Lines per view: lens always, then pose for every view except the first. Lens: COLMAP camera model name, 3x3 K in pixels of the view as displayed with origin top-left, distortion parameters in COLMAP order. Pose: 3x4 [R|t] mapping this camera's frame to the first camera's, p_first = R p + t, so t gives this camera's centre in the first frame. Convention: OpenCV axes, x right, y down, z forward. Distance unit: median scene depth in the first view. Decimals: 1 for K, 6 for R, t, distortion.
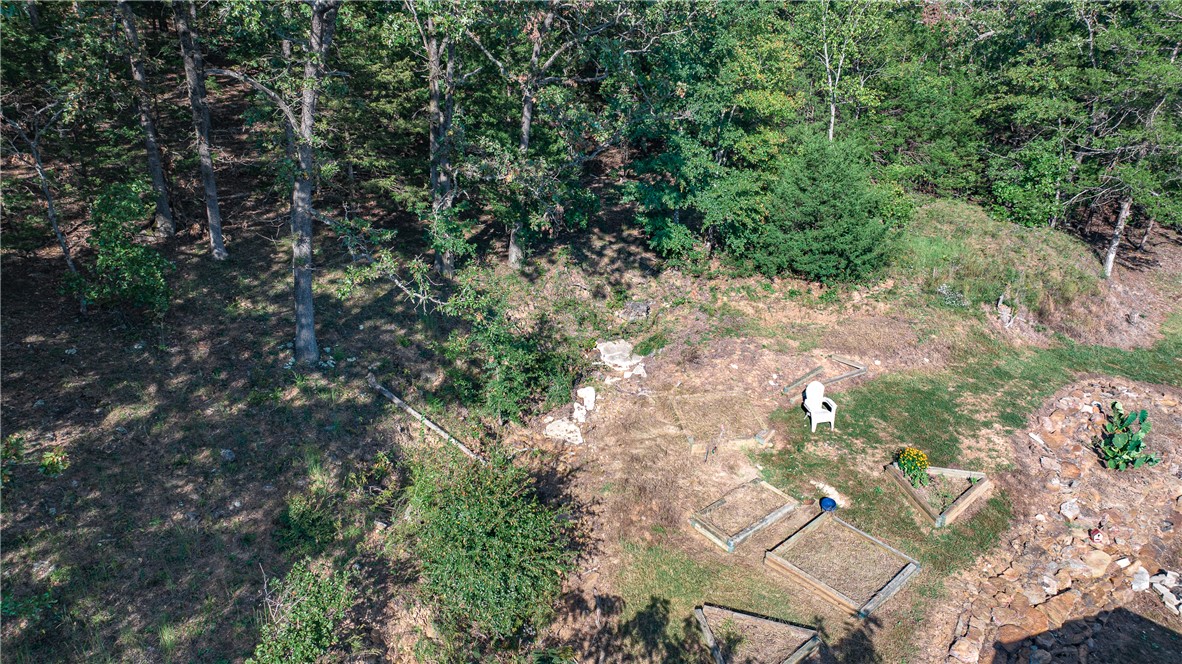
lens RADIAL K [[844.0, 0, 594.3], [0, 844.0, 332.9], [0, 0, 1]] dist [0.001385, -0.001130]
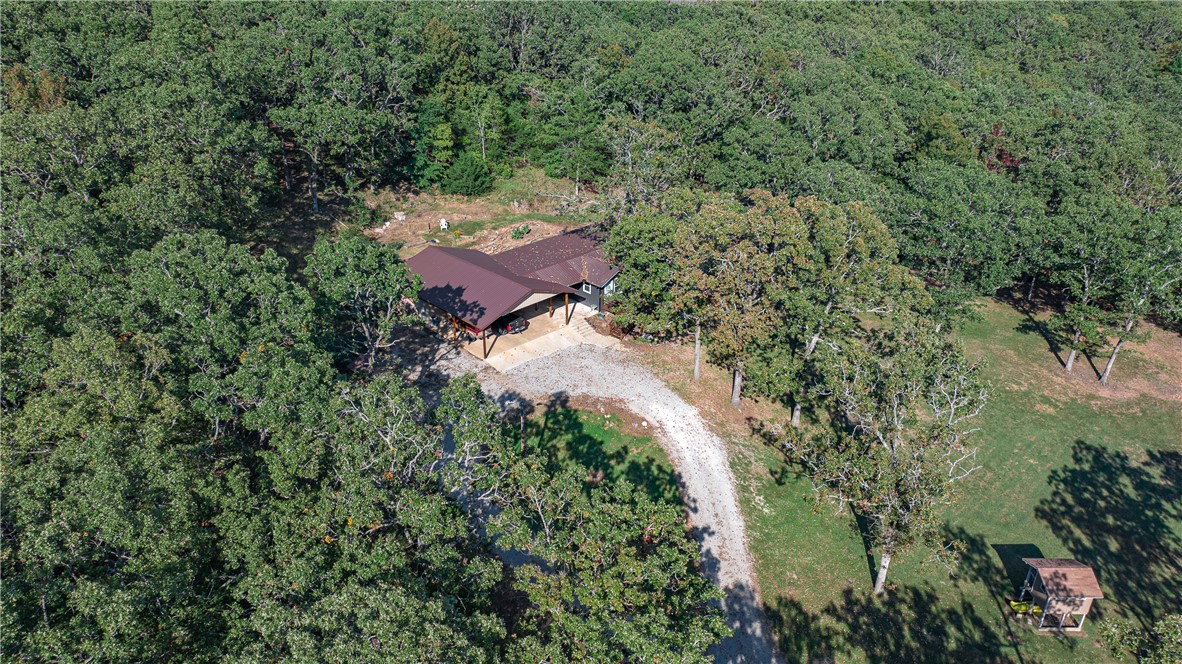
lens RADIAL K [[844.0, 0, 586.9], [0, 844.0, 331.5], [0, 0, 1]] dist [0.001385, -0.001130]
pose [[0.999487, -0.009757, 0.030499, 0.722277], [0.008119, 0.998542, 0.053363, 0.340201], [-0.030975, -0.053088, 0.998109, -2.688946]]
